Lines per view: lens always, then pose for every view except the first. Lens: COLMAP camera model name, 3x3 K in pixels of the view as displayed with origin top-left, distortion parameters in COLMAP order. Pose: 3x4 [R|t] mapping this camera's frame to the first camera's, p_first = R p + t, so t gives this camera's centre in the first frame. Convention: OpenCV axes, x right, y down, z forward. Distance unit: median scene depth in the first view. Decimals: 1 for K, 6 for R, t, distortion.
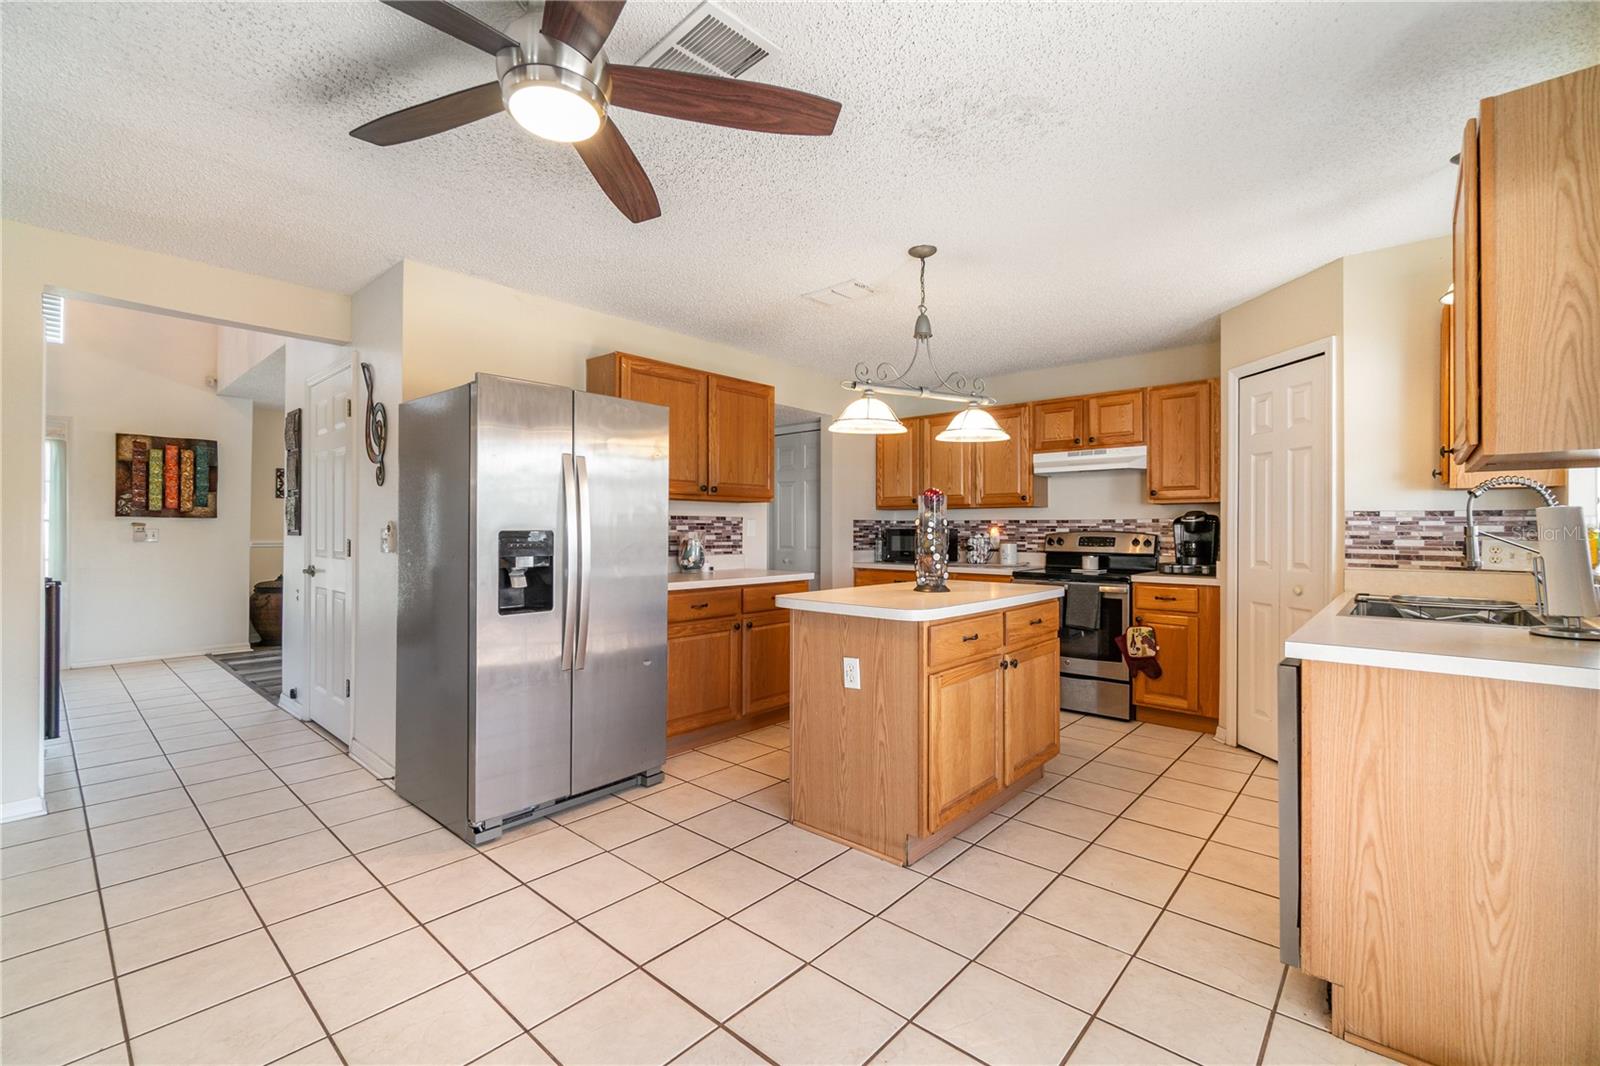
lens RADIAL K [[698.9, 0, 764.9], [0, 698.9, 525.8], [0, 0, 1]] dist [-0.019541, 0.000195]
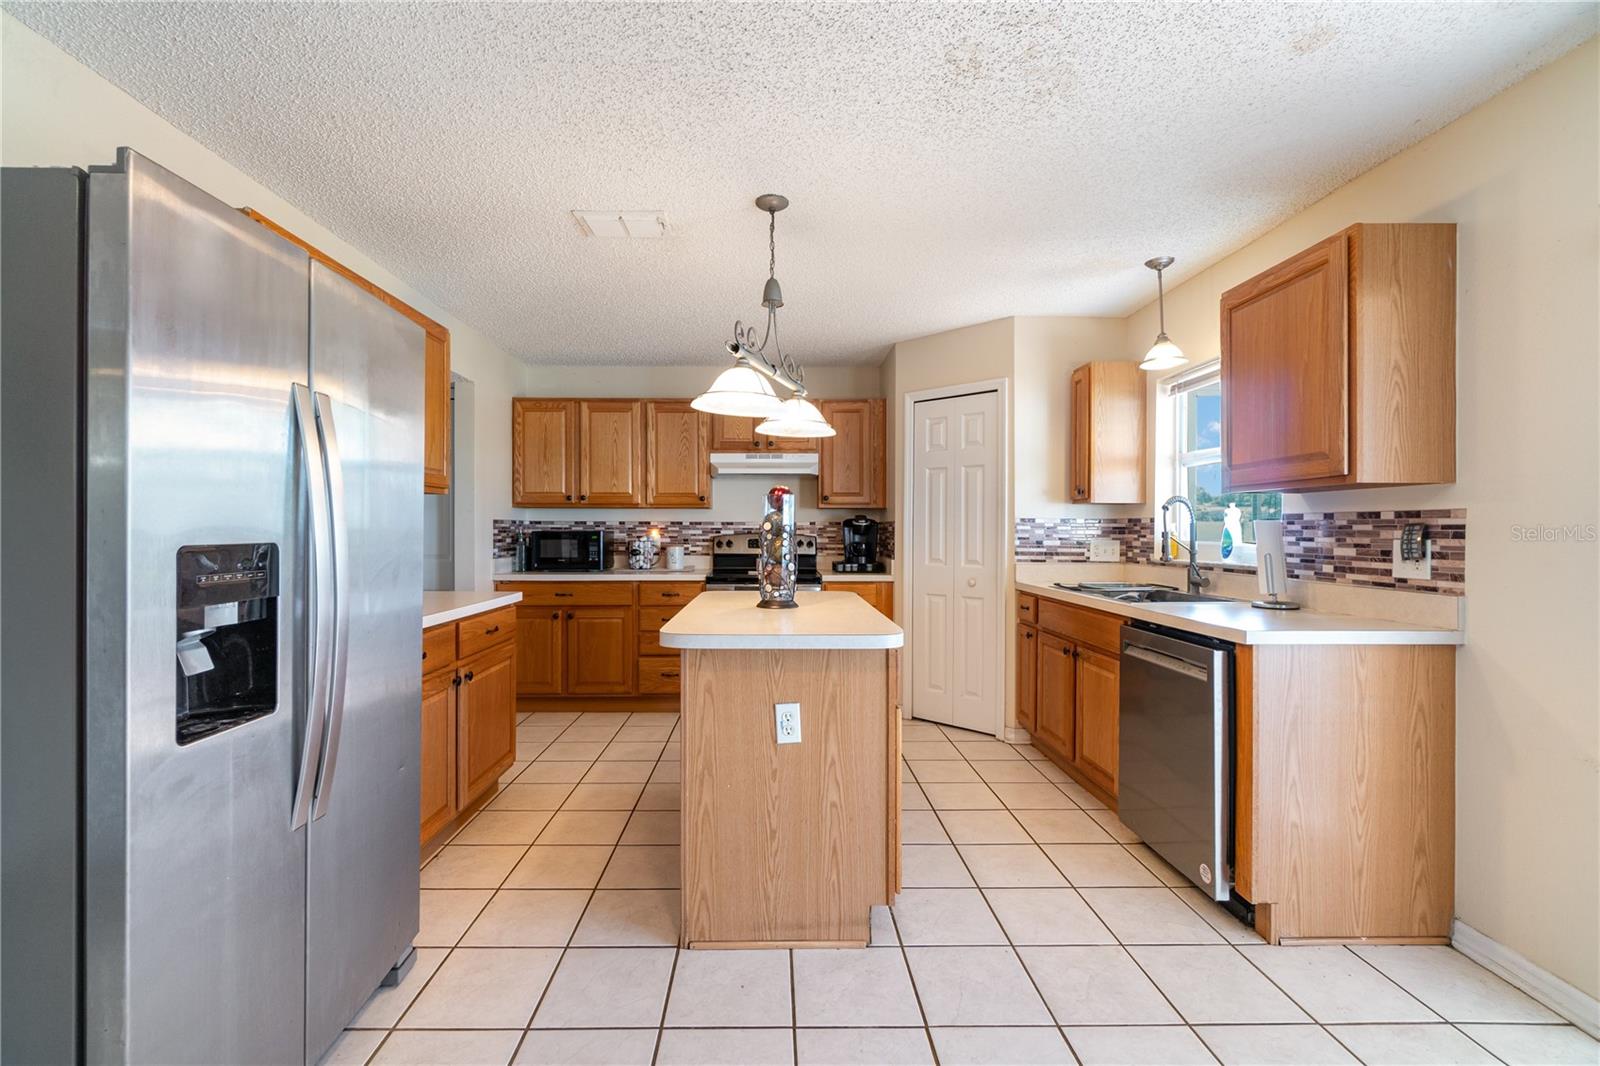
lens RADIAL K [[699.2, 0, 800.0], [0, 699.2, 533.0], [0, 0, 1]] dist [-0.015162, 0.000061]
pose [[0.710645, -0.004497, 0.703536, -0.307993], [-0.003937, 0.999938, 0.010368, -0.005223], [-0.703540, -0.010138, 0.710584, 0.337865]]
